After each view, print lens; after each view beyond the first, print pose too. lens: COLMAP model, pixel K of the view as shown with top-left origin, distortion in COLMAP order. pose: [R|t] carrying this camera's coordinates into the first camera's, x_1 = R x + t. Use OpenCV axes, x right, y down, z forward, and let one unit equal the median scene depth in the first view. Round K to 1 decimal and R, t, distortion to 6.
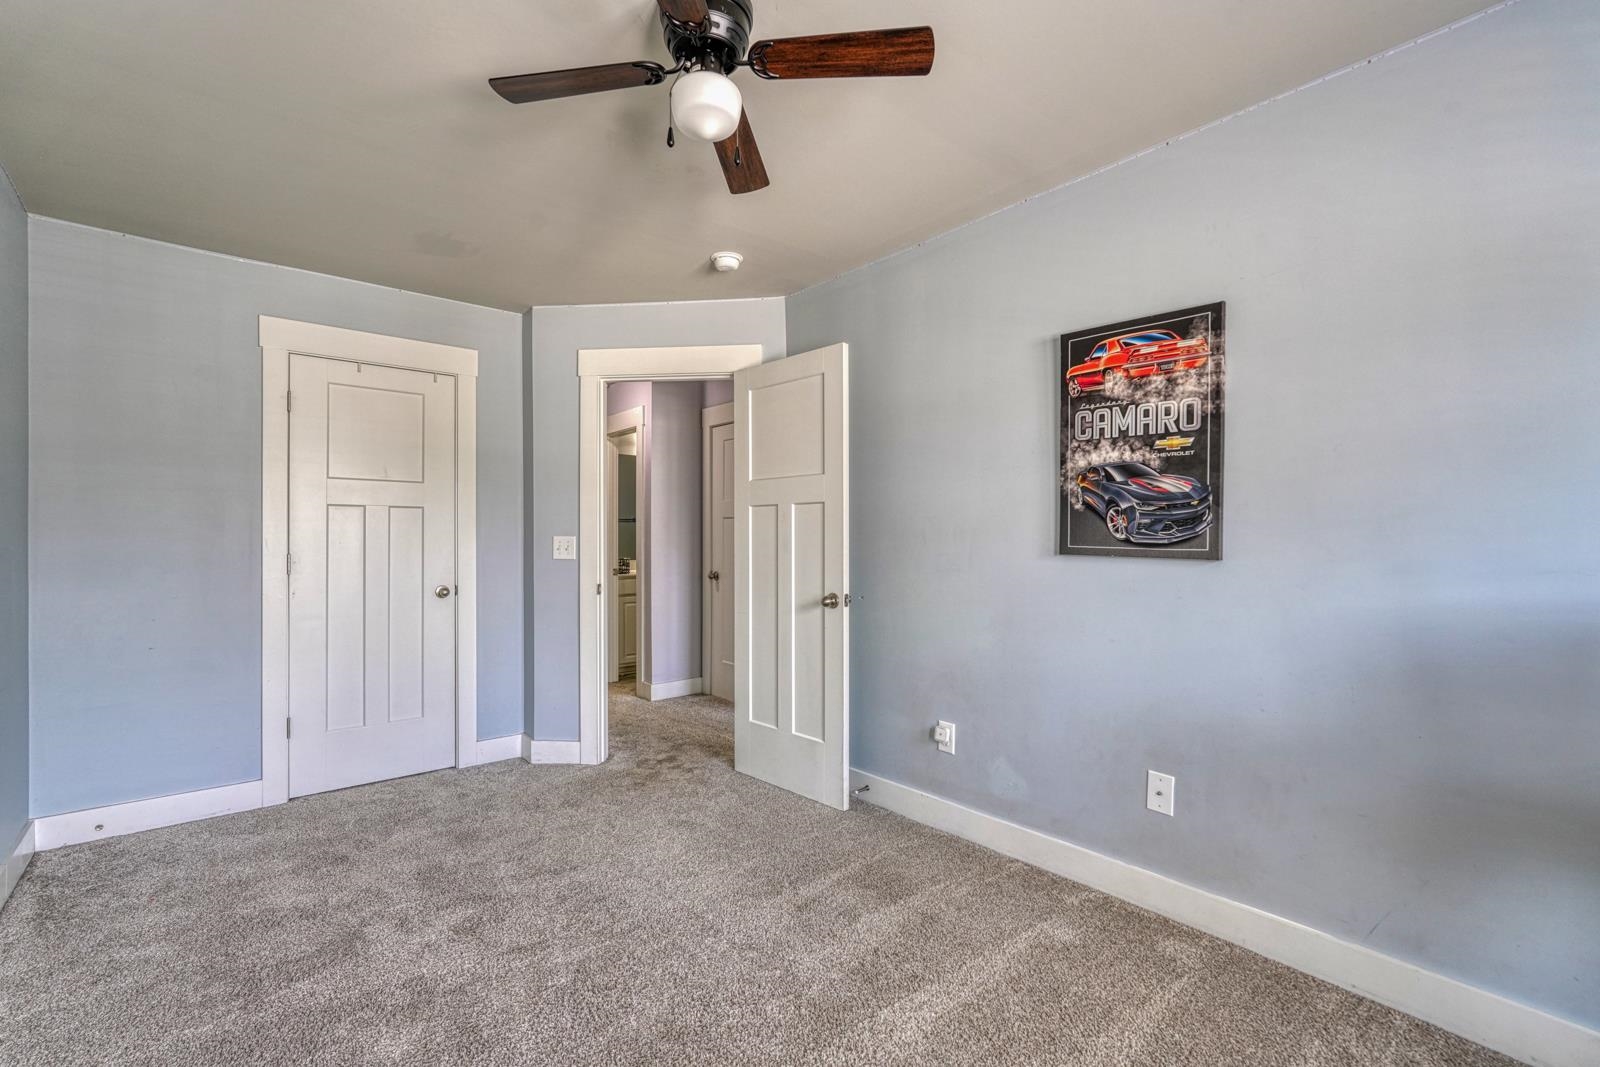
lens RADIAL K [[709.4, 0, 796.4], [0, 709.4, 534.1], [0, 0, 1]] dist [-0.007334, 0.002275]
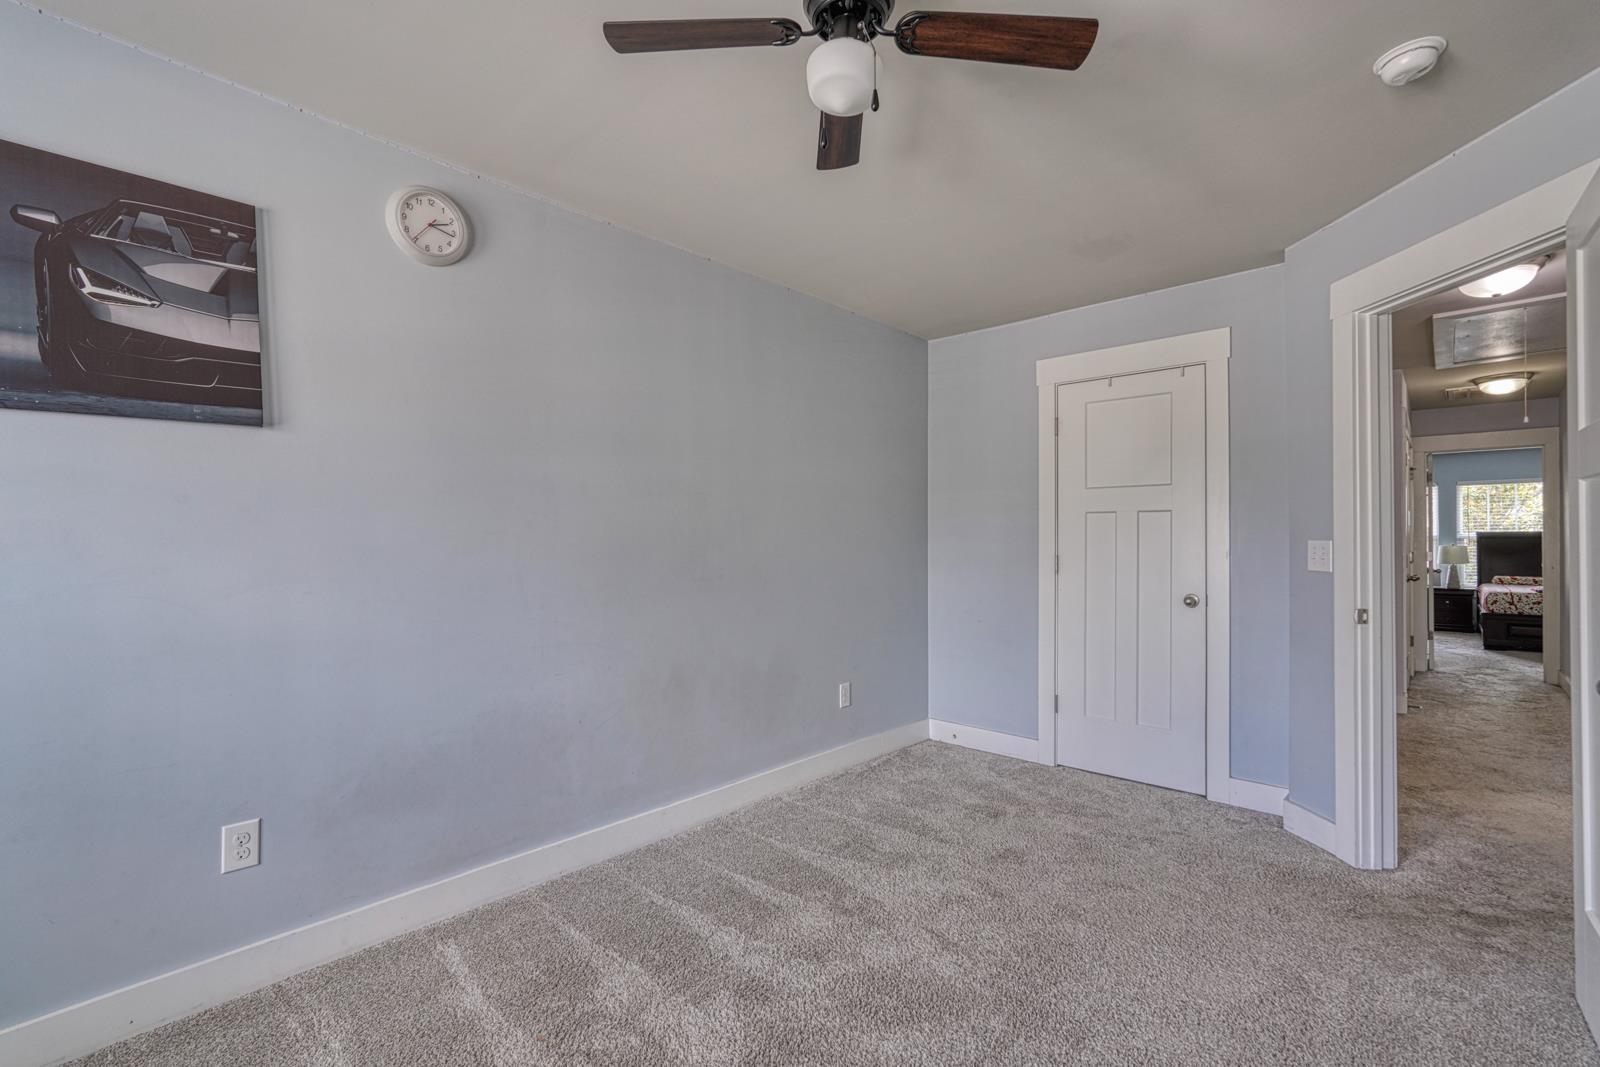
lens RADIAL K [[709.4, 0, 801.8], [0, 709.4, 536.2], [0, 0, 1]] dist [-0.007334, 0.002275]
pose [[0.116306, -0.008361, -0.993178, 0.393886], [0.004247, 0.999960, -0.007921, 0.002681], [0.993204, -0.003297, 0.116337, 0.428444]]
